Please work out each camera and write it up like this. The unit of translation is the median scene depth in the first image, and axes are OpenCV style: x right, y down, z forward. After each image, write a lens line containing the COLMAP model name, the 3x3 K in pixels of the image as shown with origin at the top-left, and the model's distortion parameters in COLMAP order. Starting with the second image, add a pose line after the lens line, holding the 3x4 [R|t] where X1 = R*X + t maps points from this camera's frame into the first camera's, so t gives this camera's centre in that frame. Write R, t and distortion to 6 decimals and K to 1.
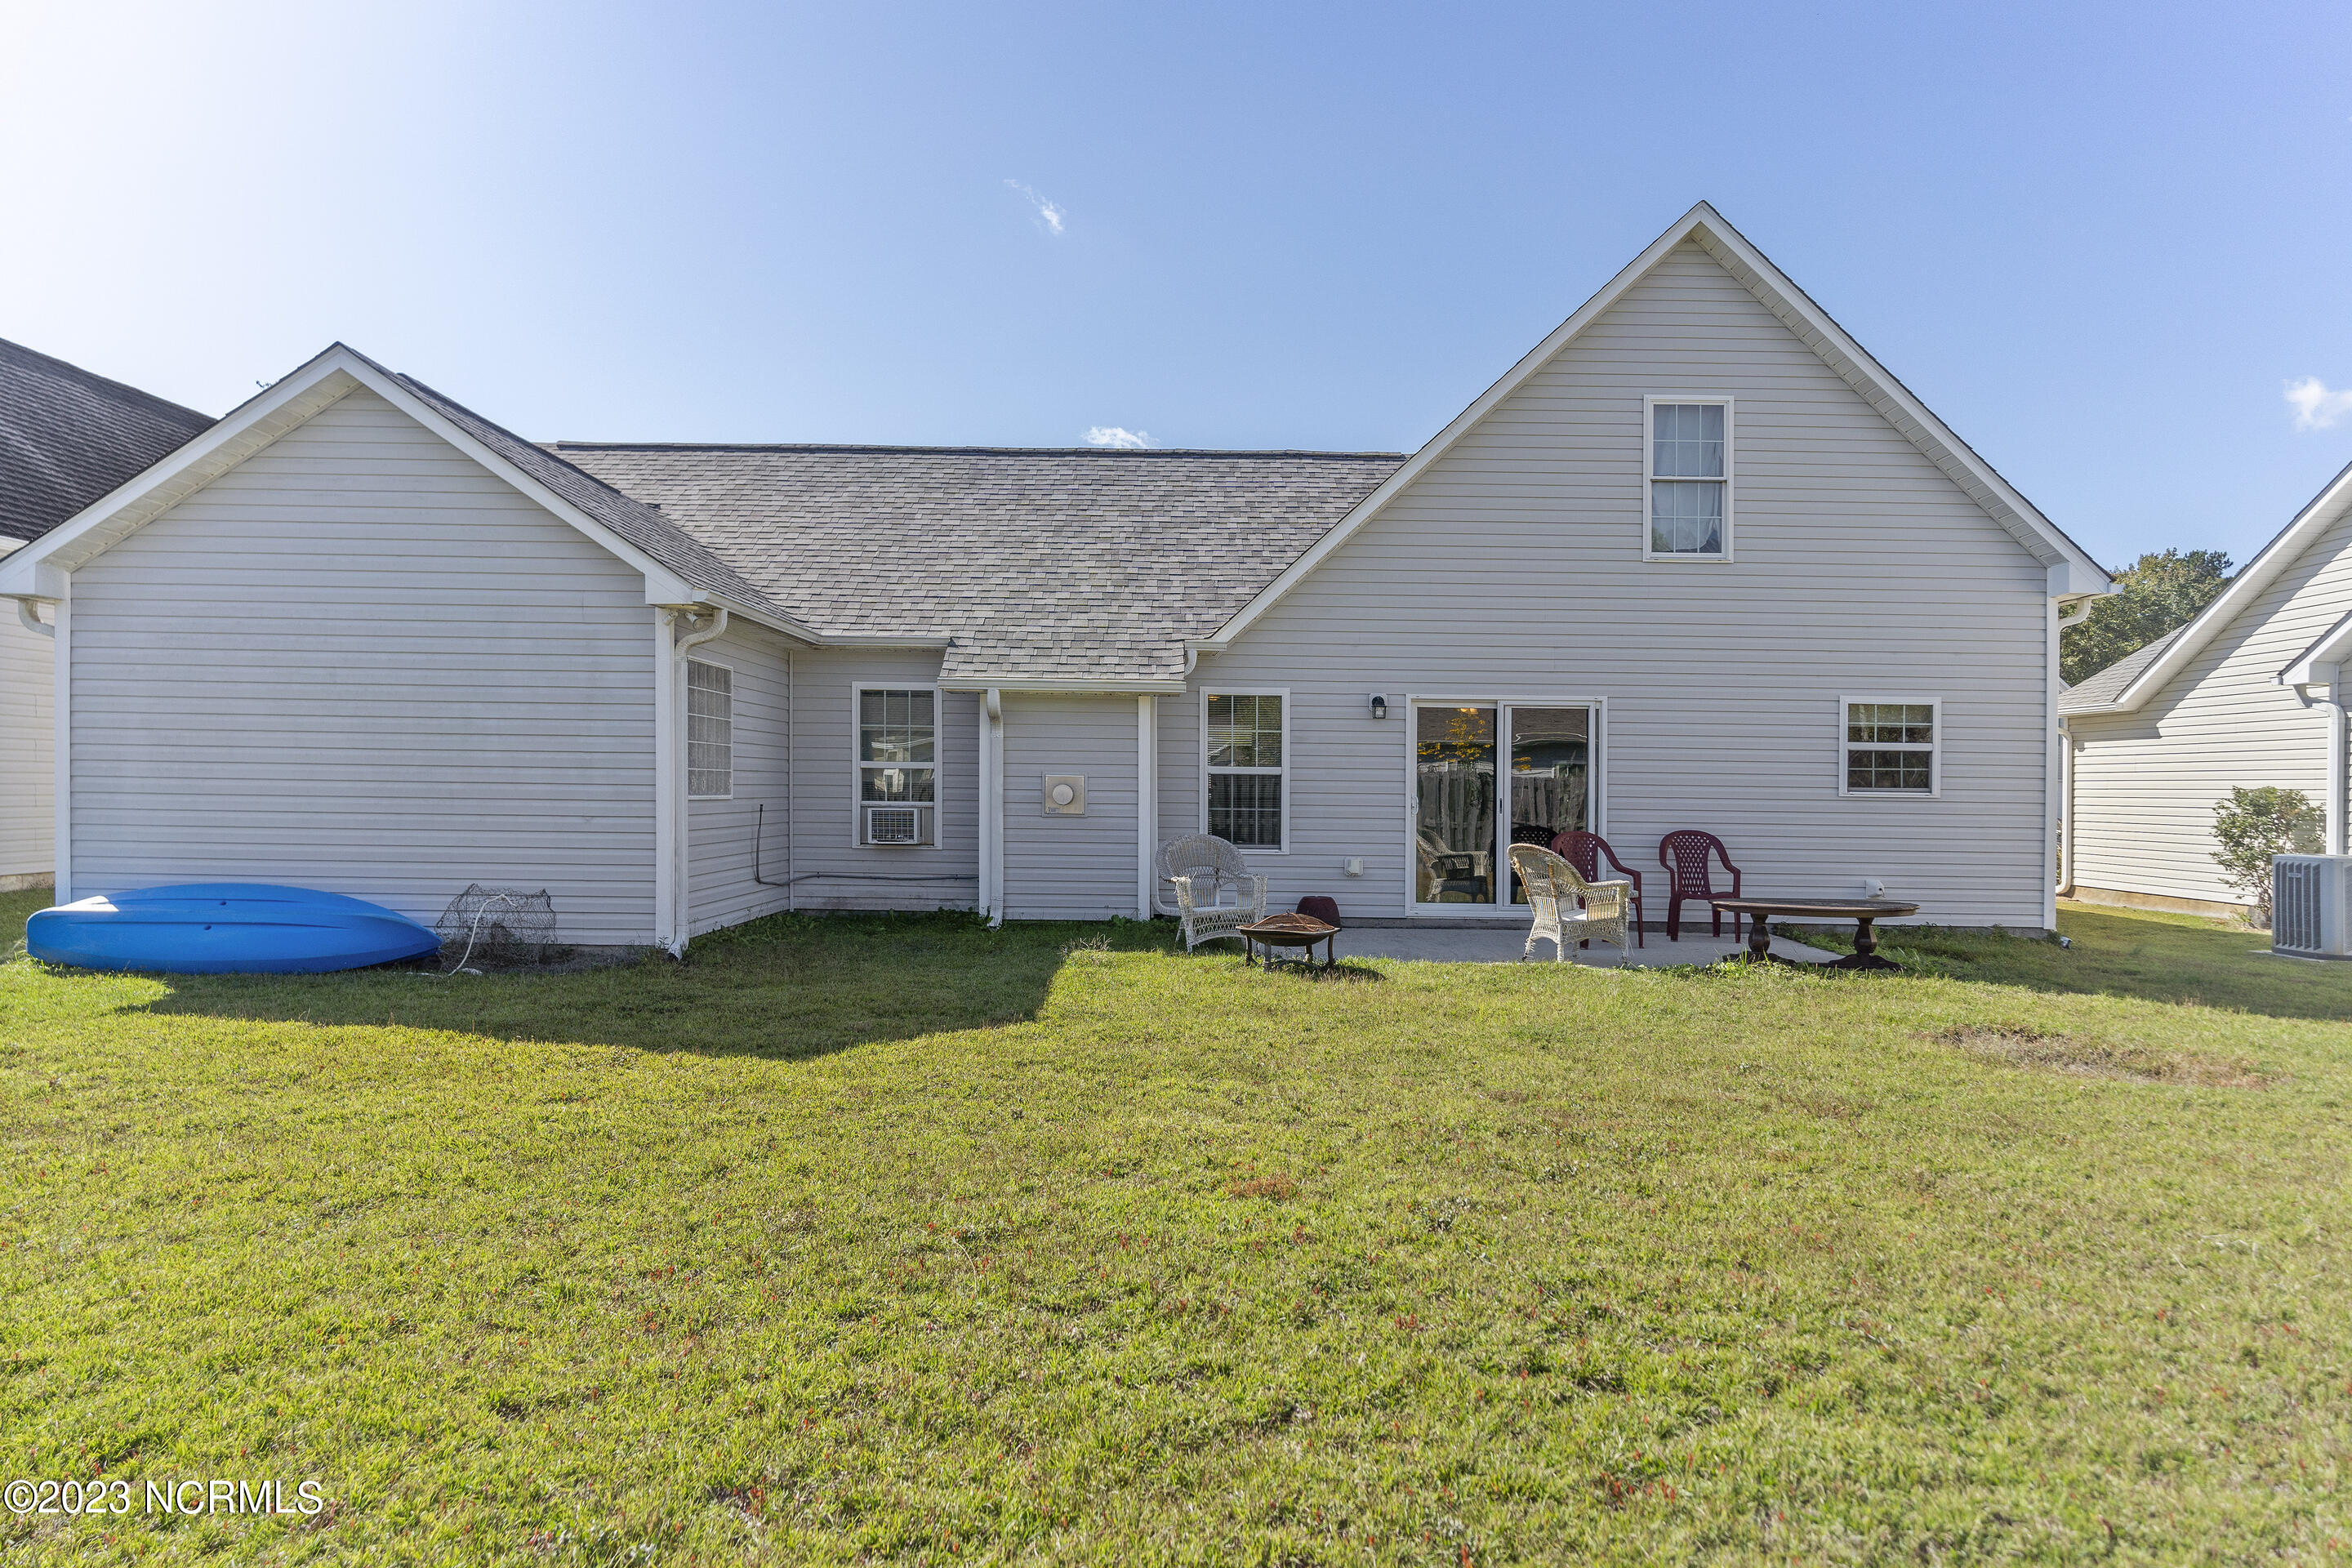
lens RADIAL K [[1432.7, 0, 1182.9], [0, 1432.7, 780.2], [0, 0, 1]] dist [0.006846, 0.001339]
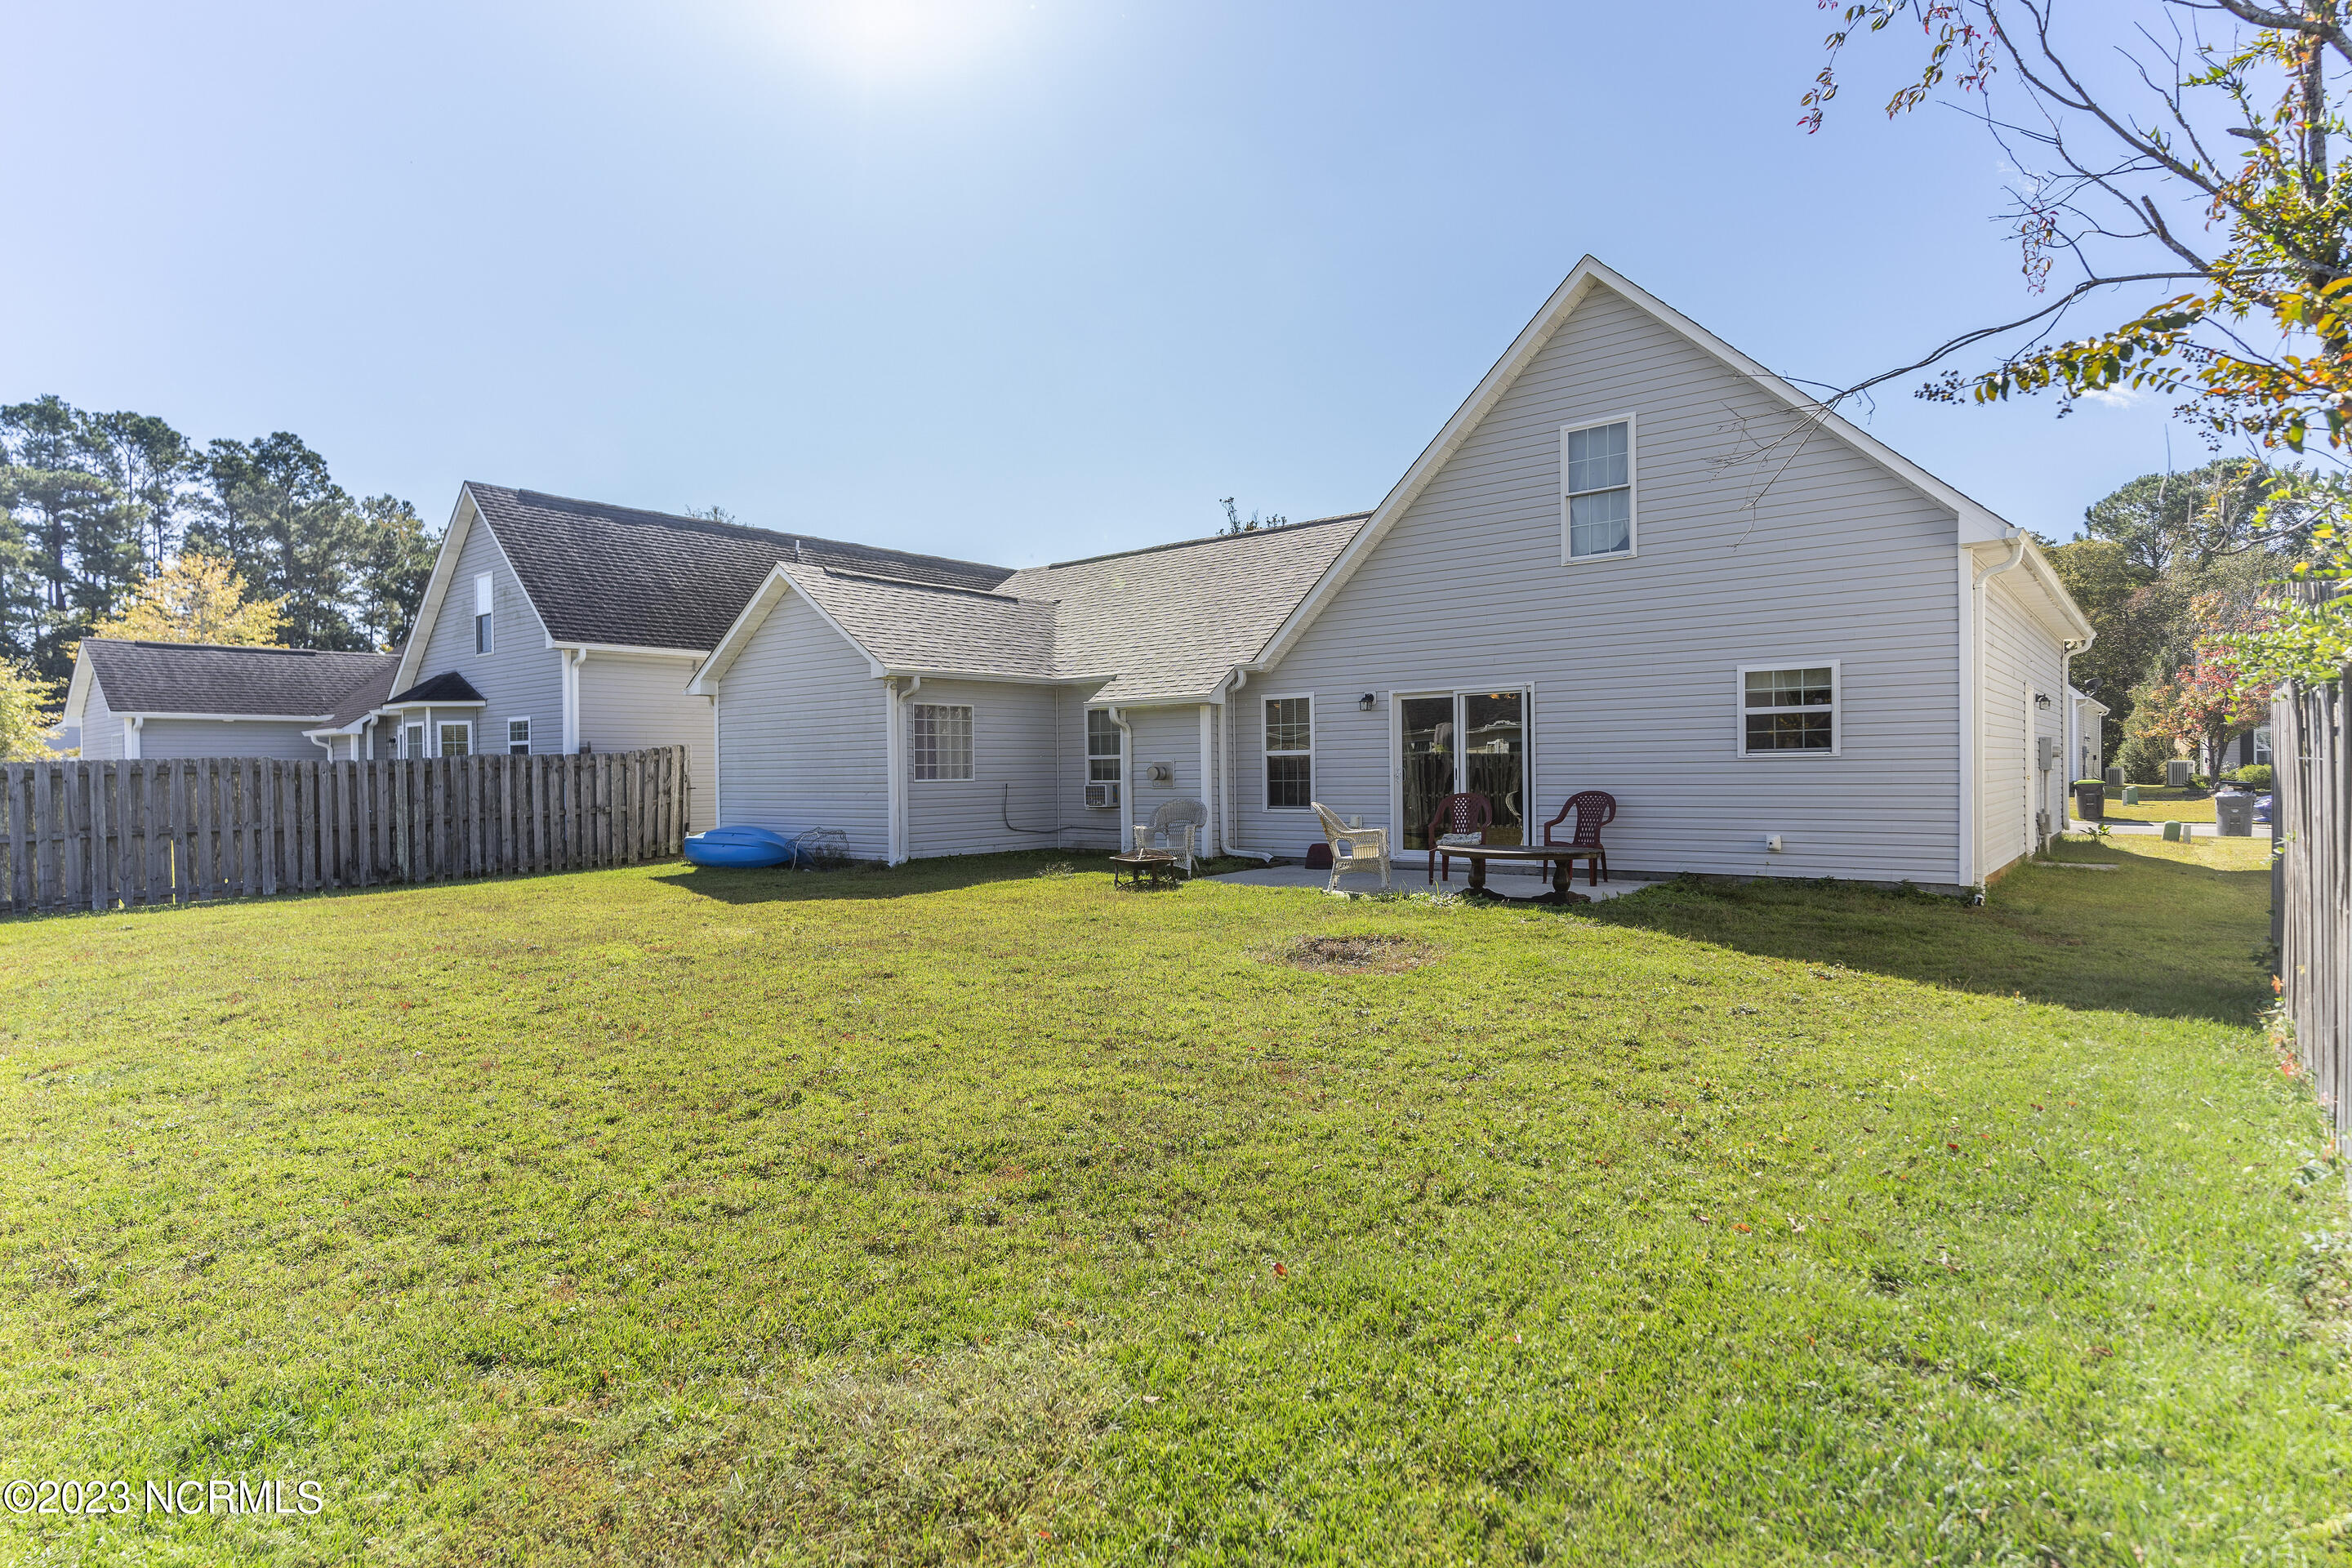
lens RADIAL K [[1254.3, 0, 1185.6], [0, 1254.3, 760.6], [0, 0, 1]] dist [-0.001594, -0.000473]
pose [[0.764336, -0.030207, -0.644110, 0.753566], [0.028110, 0.999513, -0.013518, 0.014388], [0.644205, -0.007774, 0.764813, 0.000782]]
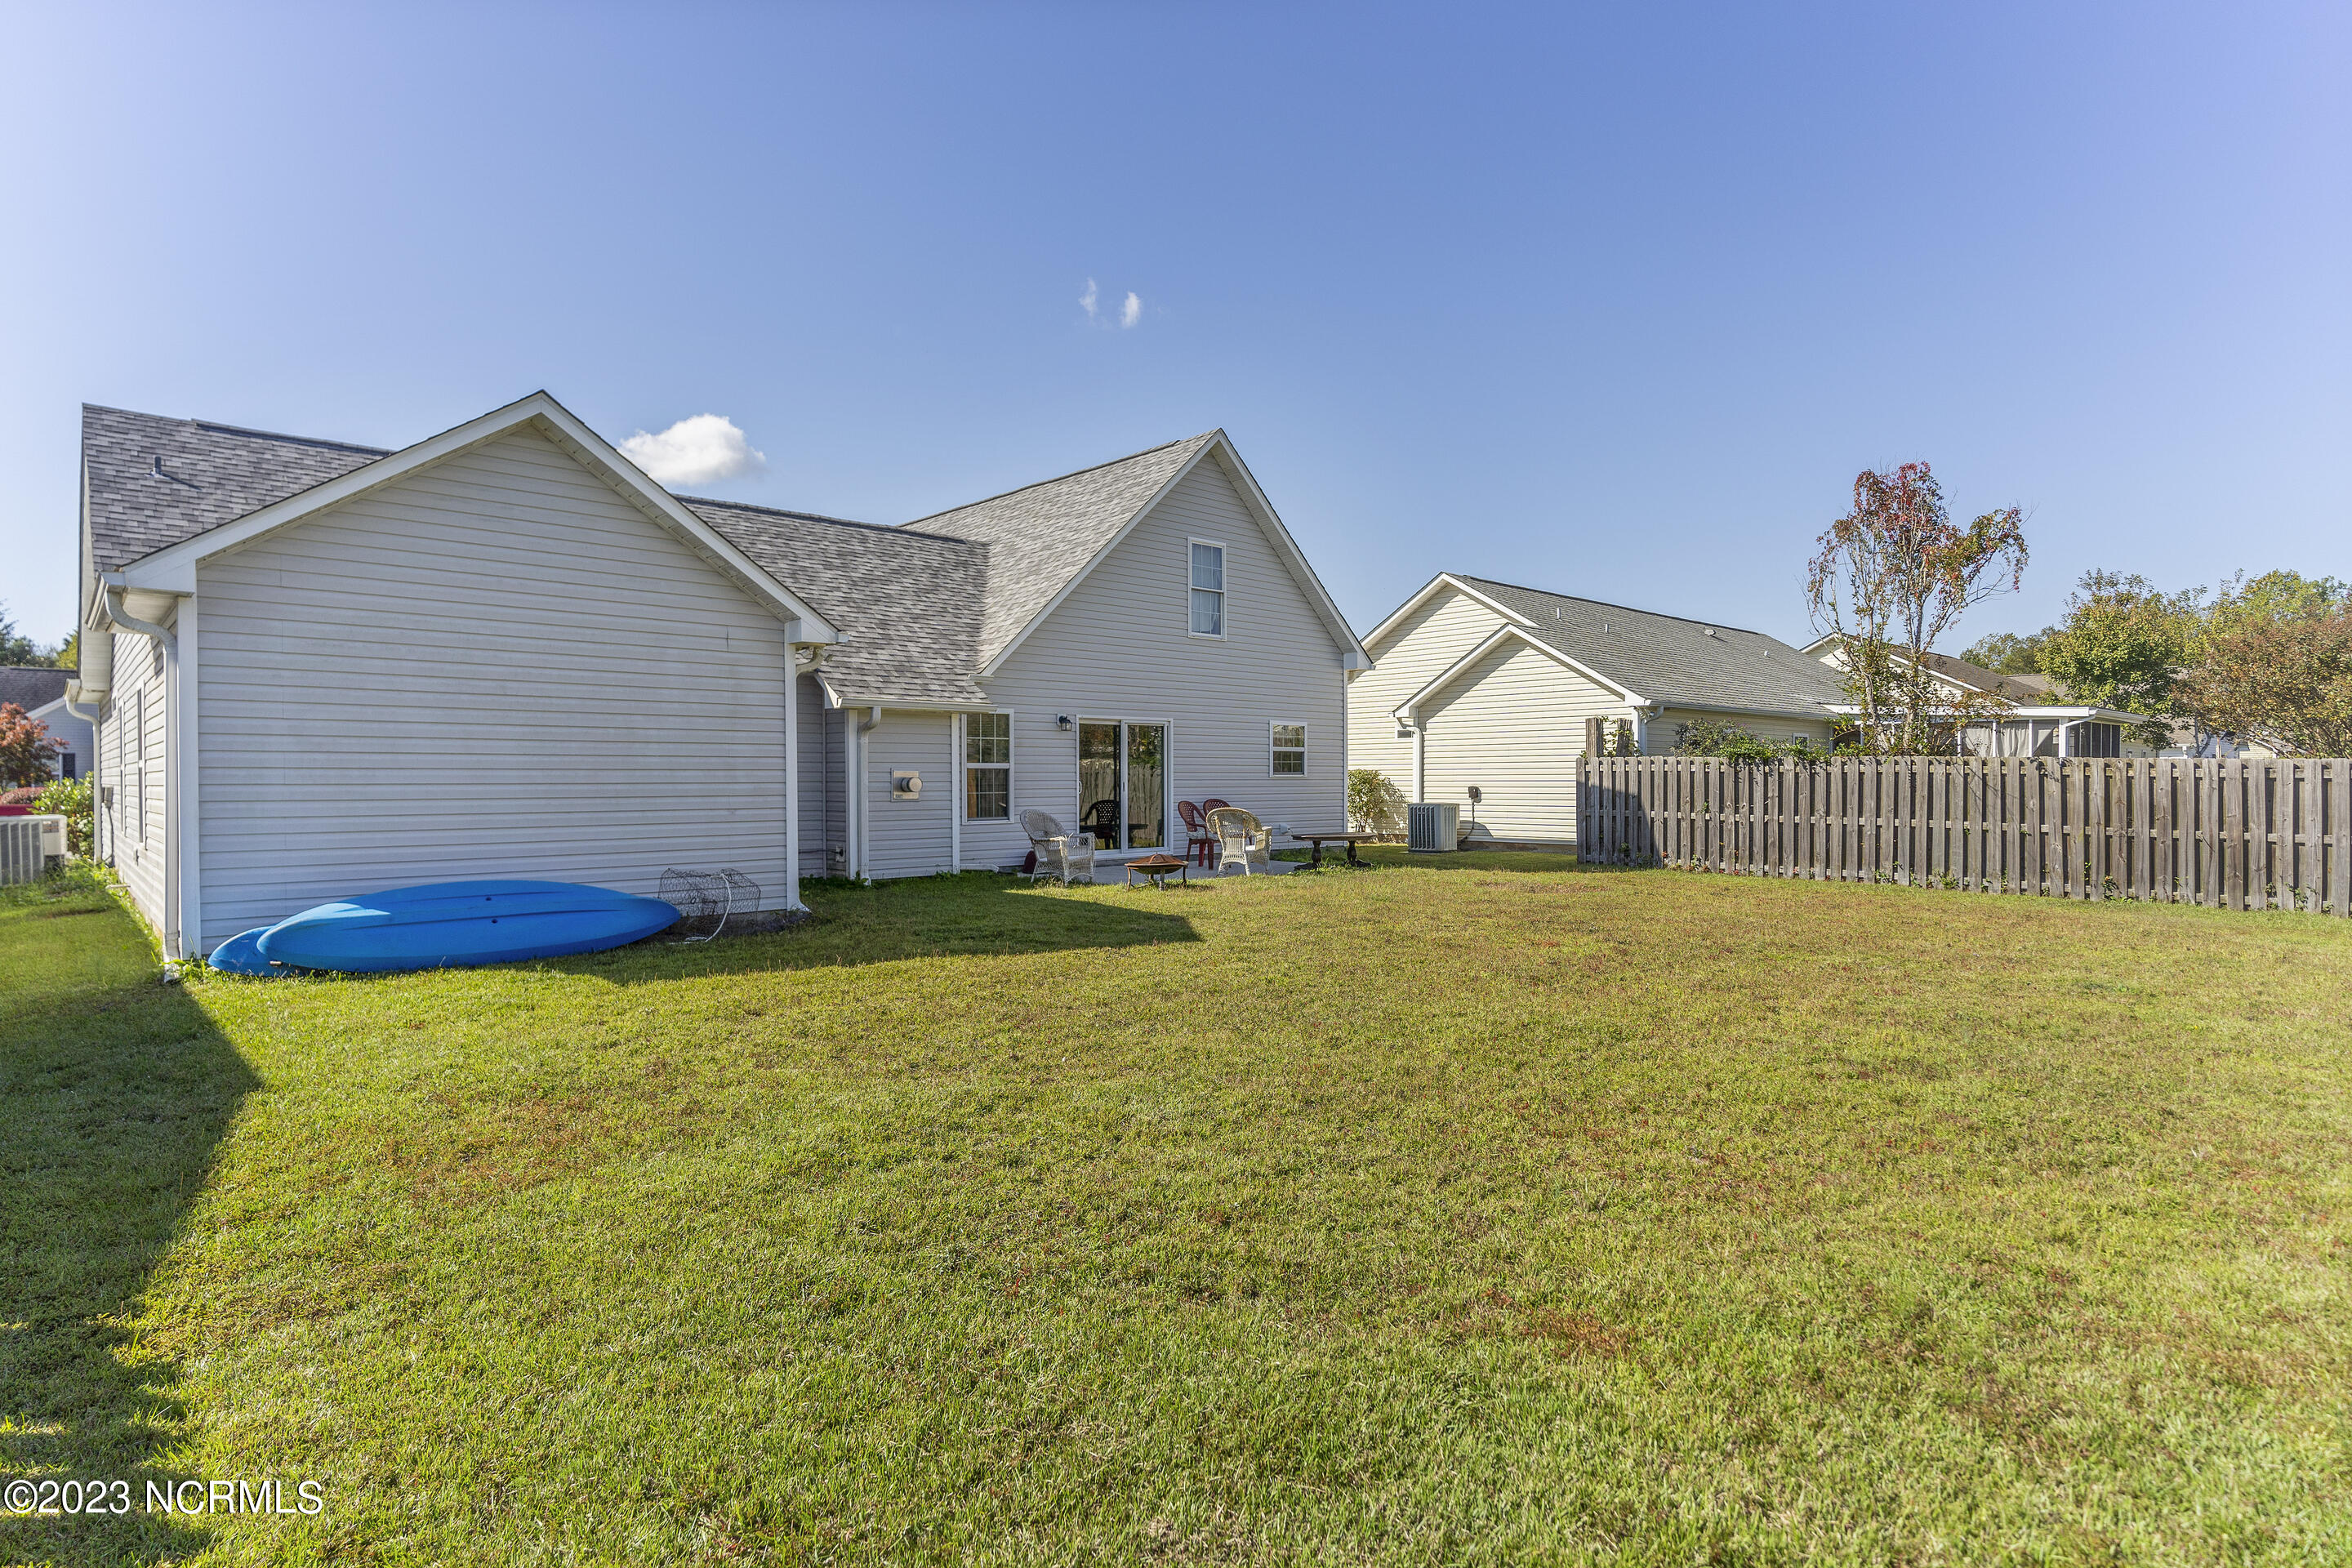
lens RADIAL K [[1195.1, 0, 1172.4], [0, 1195.1, 779.4], [0, 0, 1]] dist [0.001386, 0.000092]
pose [[0.739919, -0.016802, 0.672486, -0.625302], [0.009089, 0.999846, 0.014980, -0.009375], [-0.672635, -0.004972, 0.739958, -0.008740]]
